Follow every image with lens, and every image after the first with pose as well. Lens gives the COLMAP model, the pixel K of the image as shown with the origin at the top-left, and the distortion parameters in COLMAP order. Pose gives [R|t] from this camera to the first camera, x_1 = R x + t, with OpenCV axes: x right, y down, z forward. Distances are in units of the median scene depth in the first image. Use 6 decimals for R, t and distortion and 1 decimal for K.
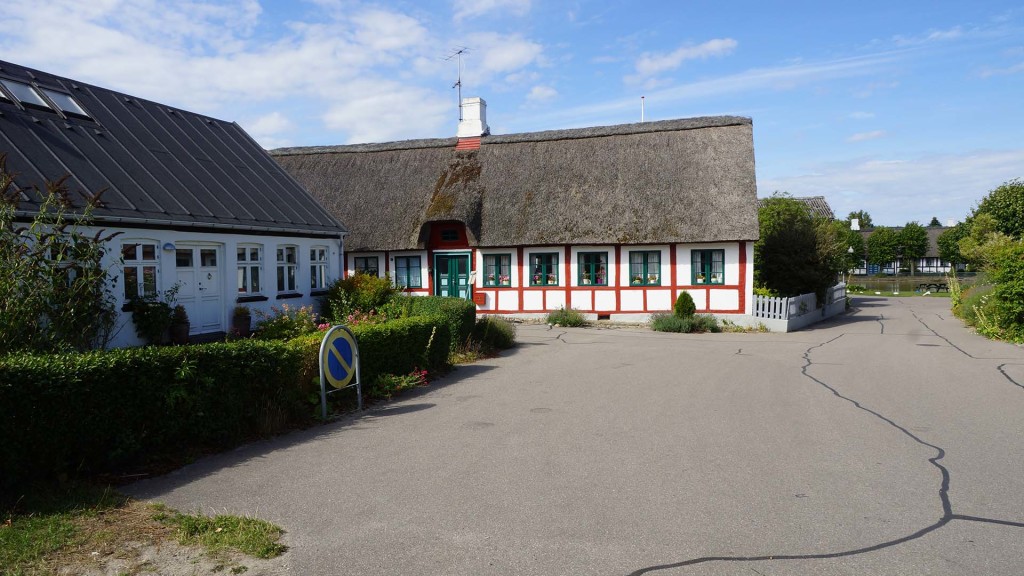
lens RADIAL K [[707.9, 0, 512.1], [0, 707.9, 294.3], [0, 0, 1]] dist [-0.004131, 0.015957]
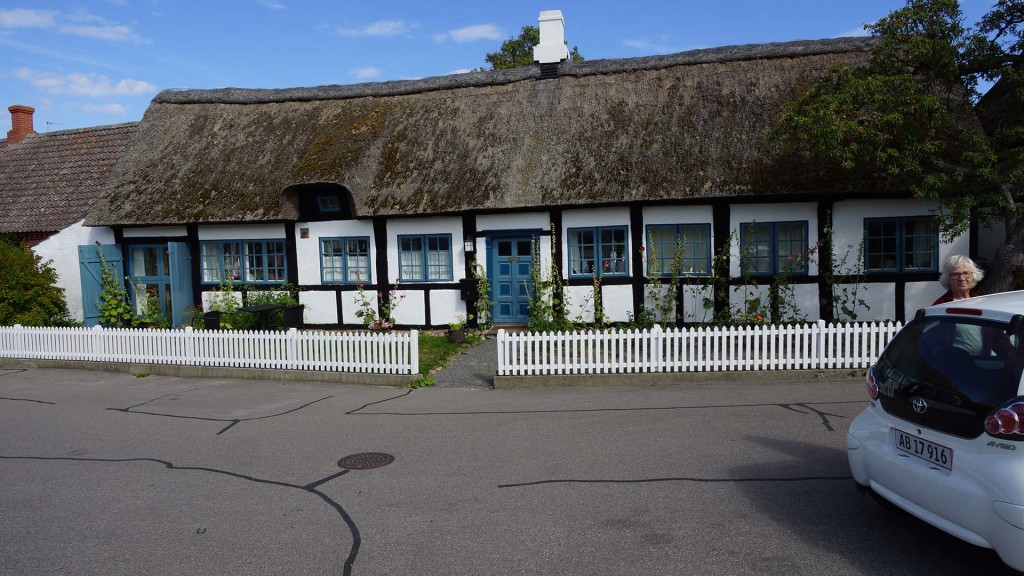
lens RADIAL K [[707.9, 0, 516.1], [0, 707.9, 288.6], [0, 0, 1]] dist [-0.004131, 0.015957]
pose [[0.007223, -0.034267, 0.999387, -0.124354], [0.057761, 0.997758, 0.033794, -0.009197], [-0.998304, 0.057482, 0.009186, 0.138737]]
